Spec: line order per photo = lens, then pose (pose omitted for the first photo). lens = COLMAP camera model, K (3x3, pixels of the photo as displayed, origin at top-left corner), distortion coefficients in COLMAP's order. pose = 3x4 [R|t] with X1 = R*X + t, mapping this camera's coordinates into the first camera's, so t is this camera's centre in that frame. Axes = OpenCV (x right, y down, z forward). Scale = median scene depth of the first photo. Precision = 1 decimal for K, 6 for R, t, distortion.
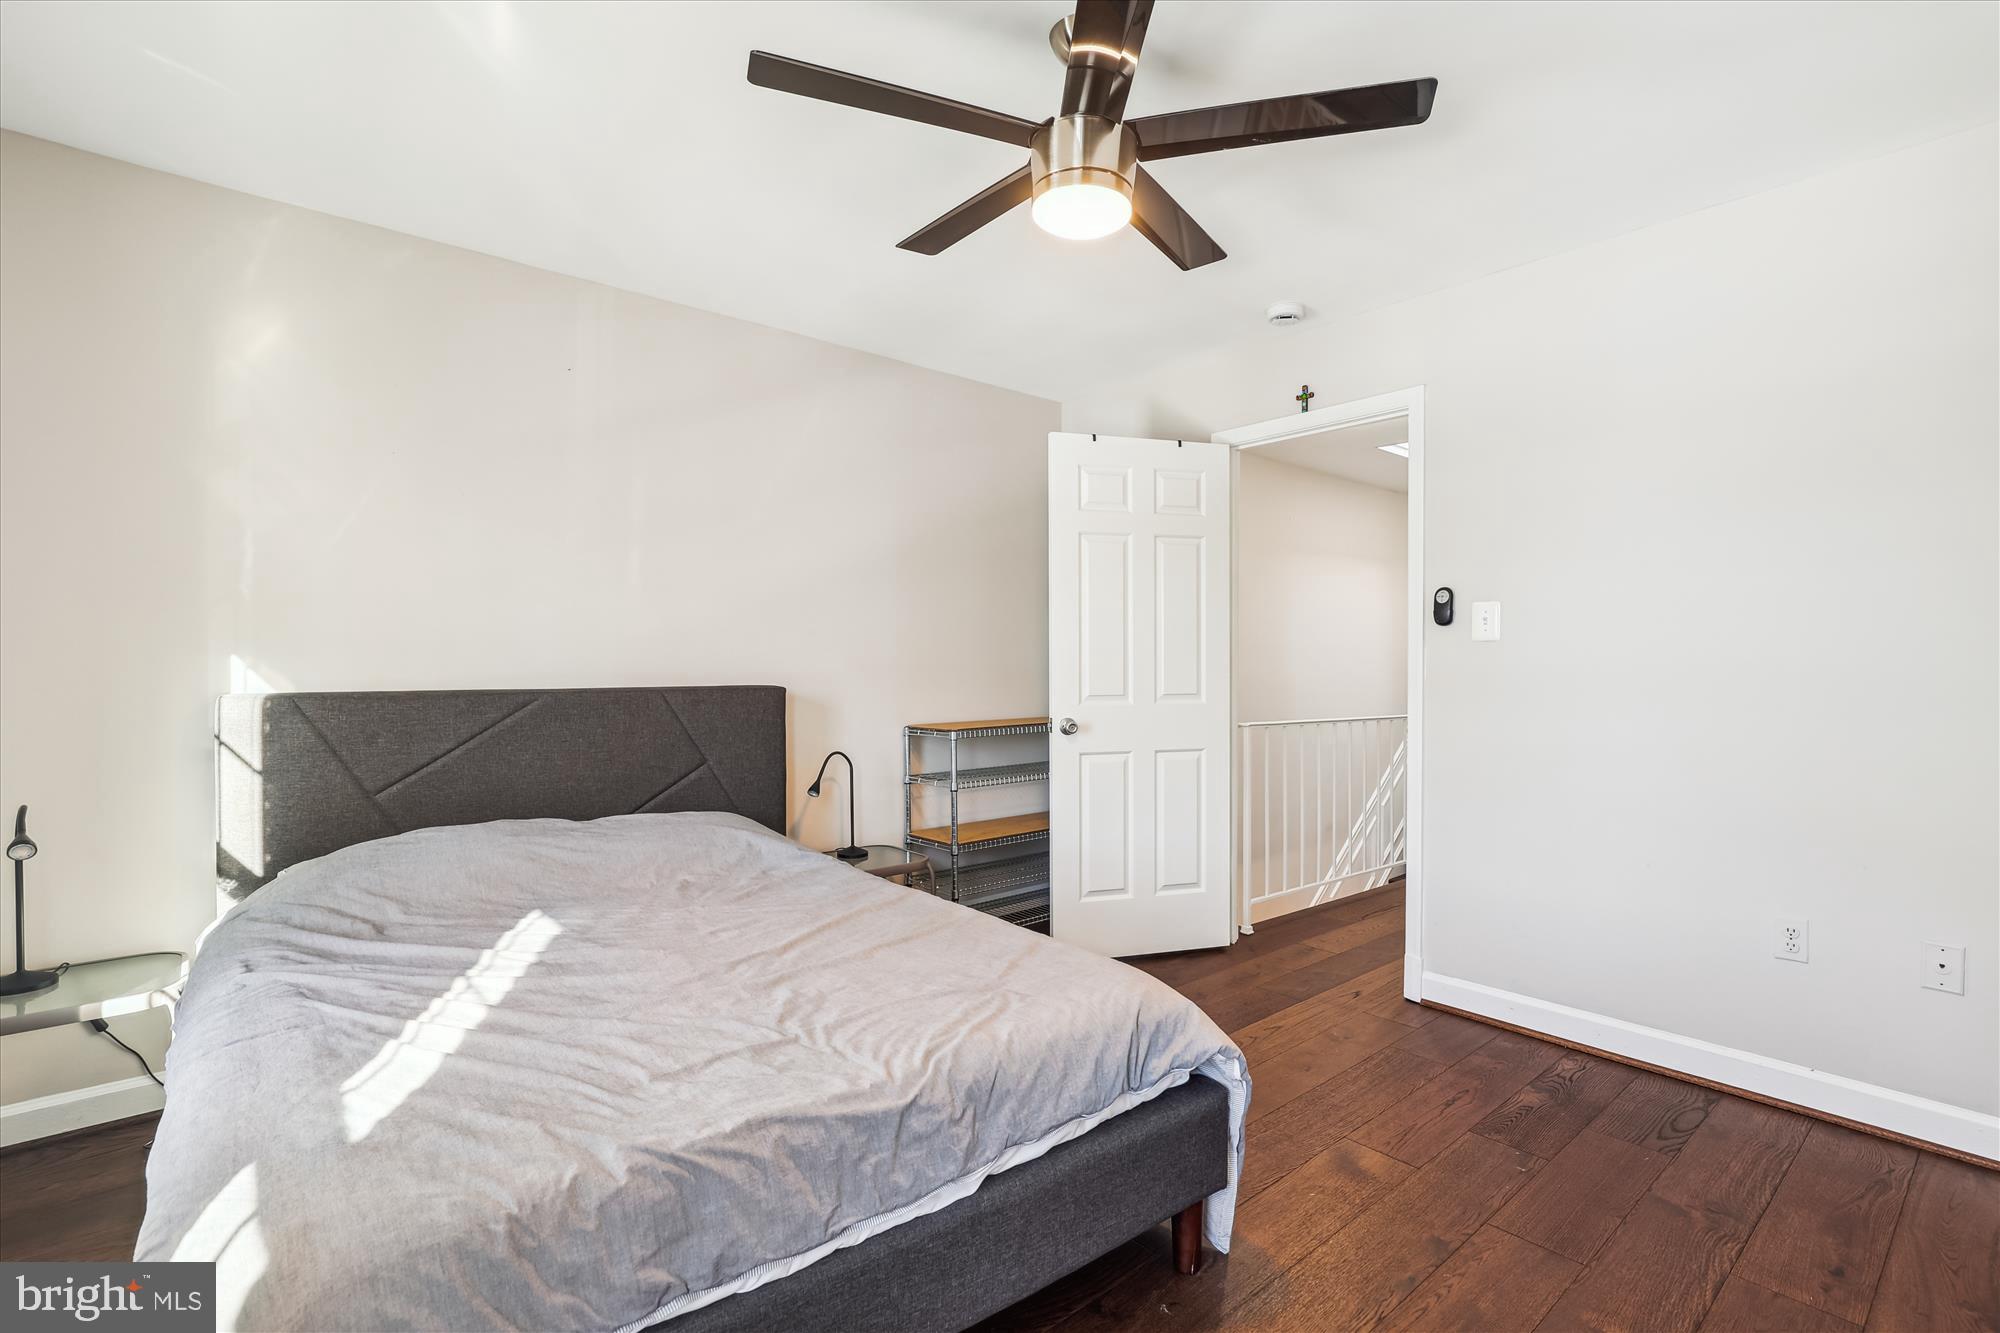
lens RADIAL K [[921.1, 0, 1016.7], [0, 921.1, 677.4], [0, 0, 1]] dist [-0.000671, 0.000046]
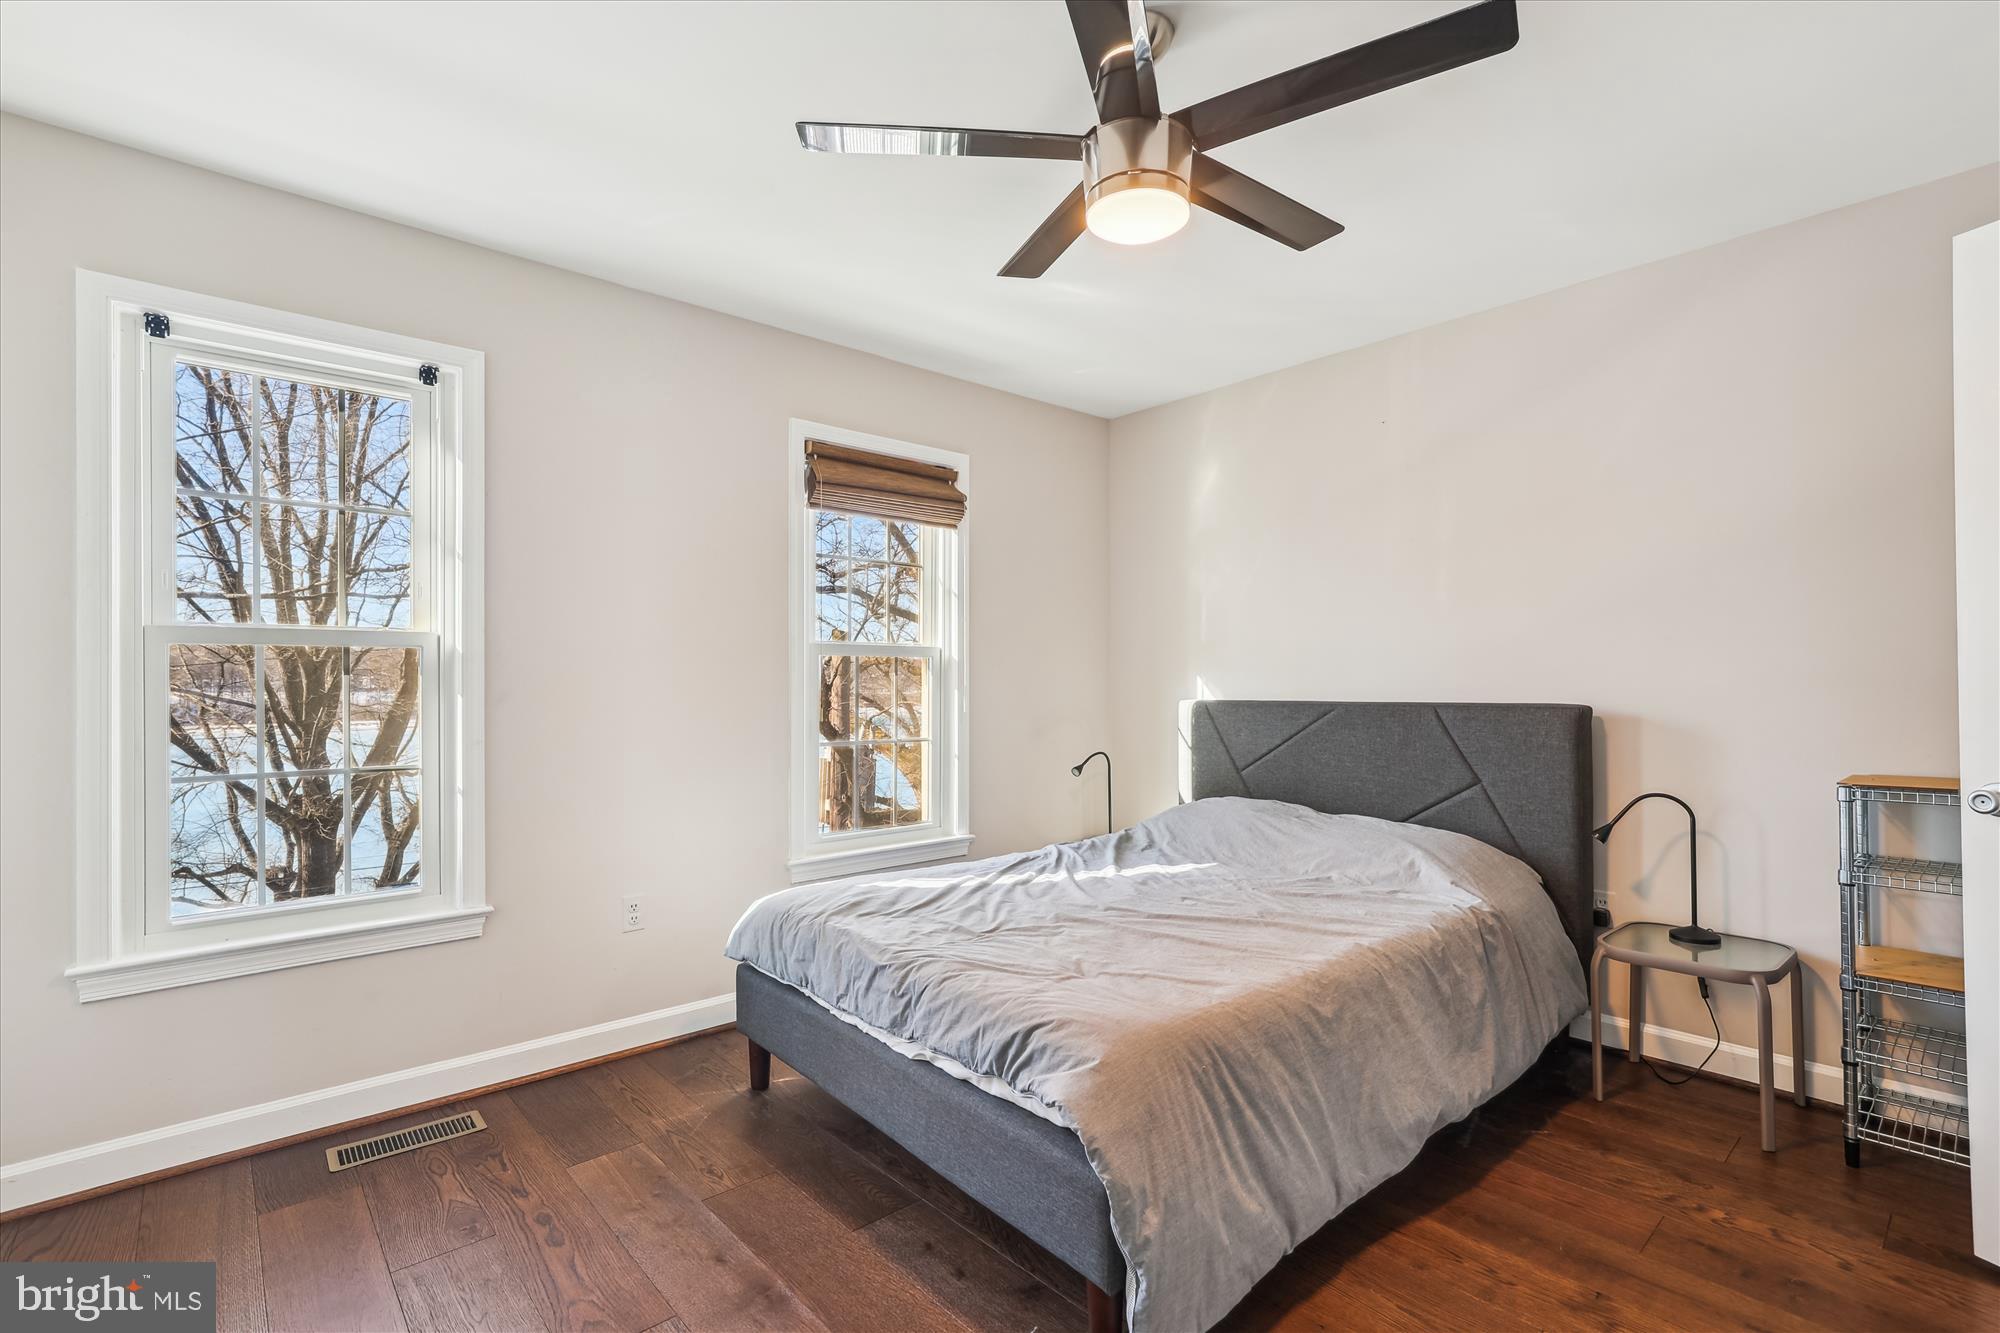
lens RADIAL K [[921.1, 0, 1016.2], [0, 921.1, 668.2], [0, 0, 1]] dist [-0.000671, 0.000046]
pose [[0.011411, -0.018223, -0.999769, 0.761085], [-0.007517, 0.999804, -0.018309, -0.005965], [0.999907, 0.007725, 0.011272, 0.634366]]
